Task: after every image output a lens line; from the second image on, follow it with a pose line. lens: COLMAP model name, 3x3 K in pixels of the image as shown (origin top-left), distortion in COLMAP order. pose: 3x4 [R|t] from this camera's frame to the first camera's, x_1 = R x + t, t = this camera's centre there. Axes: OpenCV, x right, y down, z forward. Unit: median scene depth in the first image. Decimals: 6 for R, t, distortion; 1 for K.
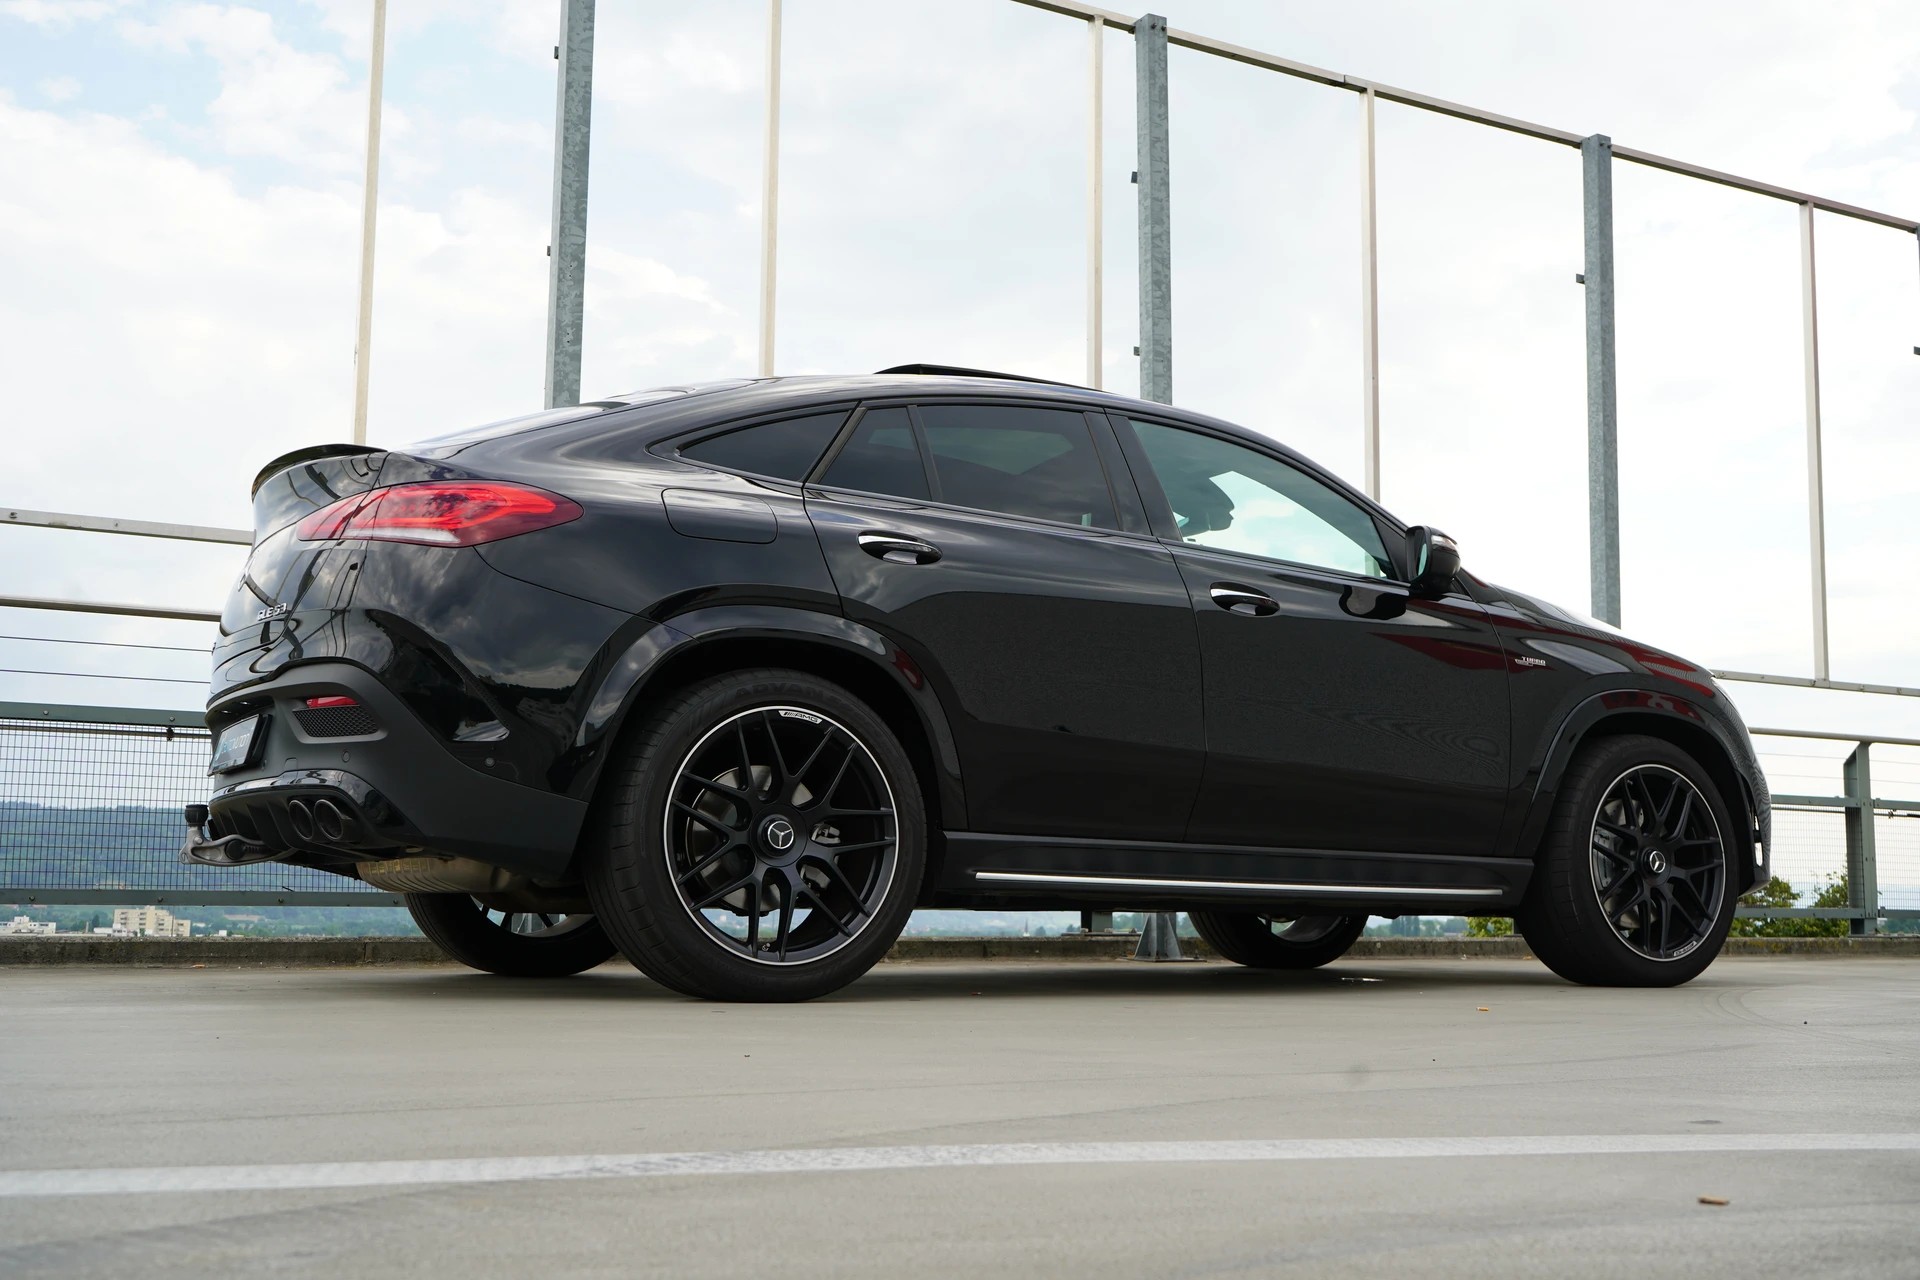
lens RADIAL K [[1982.0, 0, 961.1], [0, 1982.0, 644.3], [0, 0, 1]] dist [-0.005210, 0.019061]
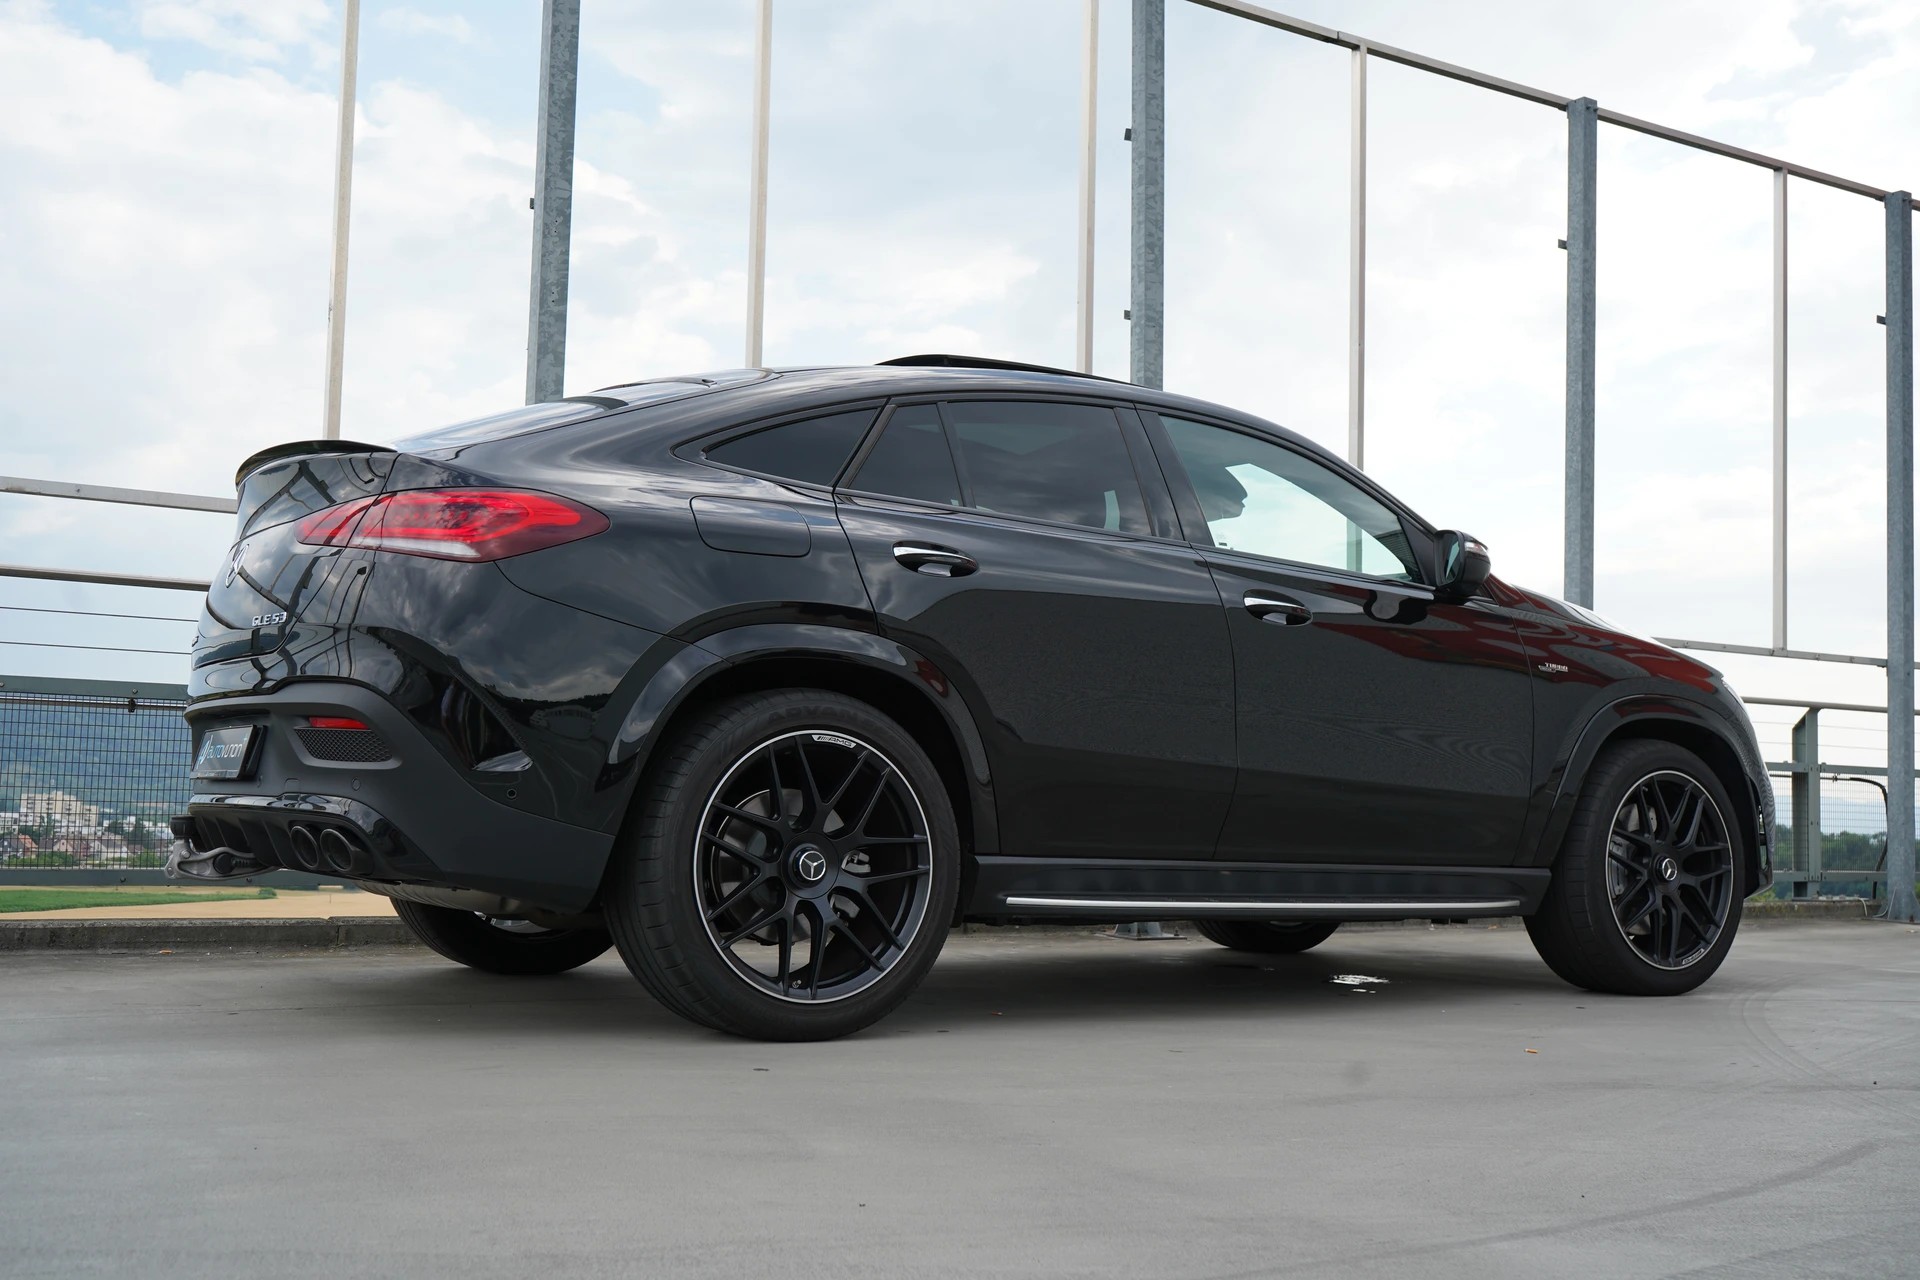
lens RADIAL K [[1944.4, 0, 955.8], [0, 1944.4, 638.1], [0, 0, 1]] dist [0.003641, -0.008707]
pose [[0.998825, 0.017709, 0.045101, -0.041916], [-0.019838, 0.998689, 0.047193, -0.037010], [-0.044206, -0.048032, 0.997867, 0.043609]]
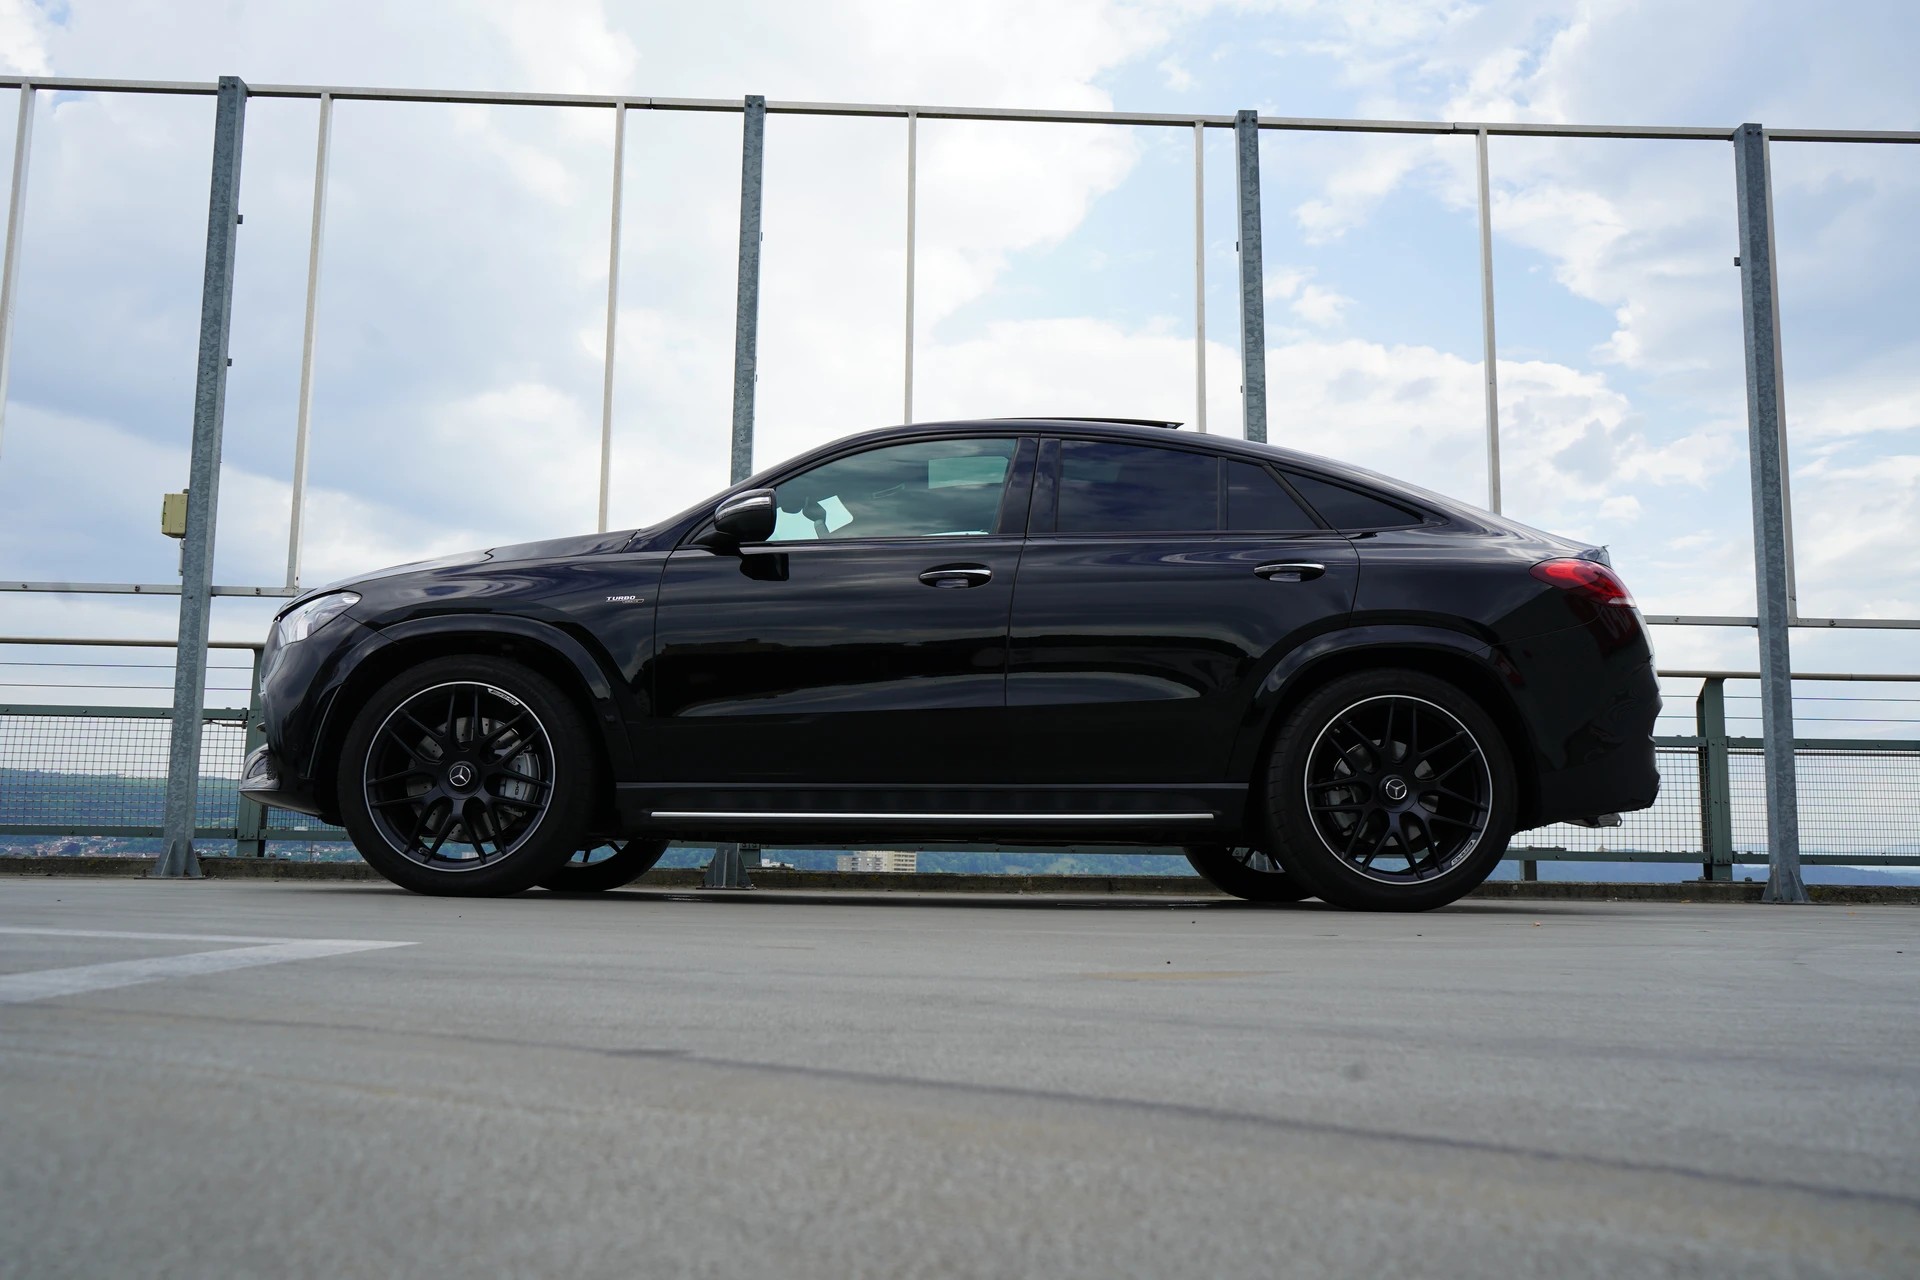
lens RADIAL K [[1568.8, 0, 957.5], [0, 1568.8, 636.7], [0, 0, 1]] dist [-0.006279, 0.007894]
pose [[0.888120, -0.063865, -0.455152, 0.415864], [0.053625, 0.997934, -0.035390, 0.031018], [0.456472, 0.007023, 0.889710, 0.085435]]
